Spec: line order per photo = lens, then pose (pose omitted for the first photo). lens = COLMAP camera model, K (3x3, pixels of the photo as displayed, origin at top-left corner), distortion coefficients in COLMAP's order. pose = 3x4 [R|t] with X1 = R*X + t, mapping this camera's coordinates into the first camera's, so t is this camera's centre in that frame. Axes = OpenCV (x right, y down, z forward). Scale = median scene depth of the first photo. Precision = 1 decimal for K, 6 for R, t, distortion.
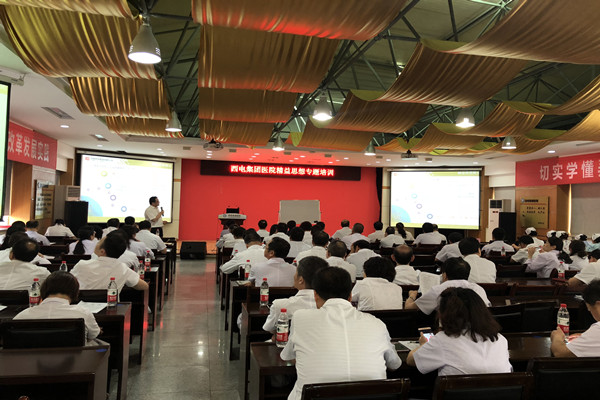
lens RADIAL K [[492.0, 0, 300.5], [0, 492.0, 199.5], [0, 0, 1]] dist [0.014391, -0.031920]
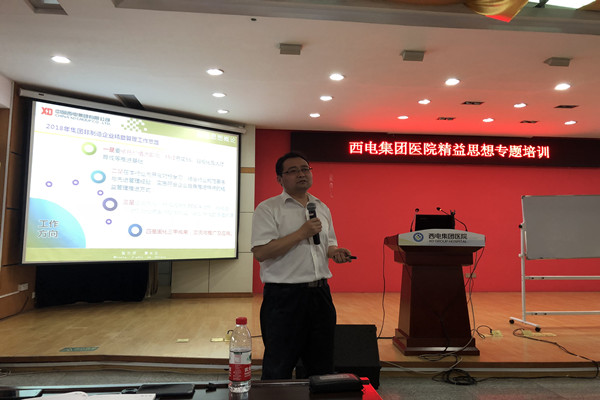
lens RADIAL K [[492.0, 0, 289.0], [0, 492.0, 183.3], [0, 0, 1]] dist [0.014391, -0.031920]
pose [[0.991851, -0.033221, -0.122997, -0.140865], [0.021634, 0.995302, -0.094375, 0.019485], [0.125555, 0.090945, 0.987909, 0.492981]]
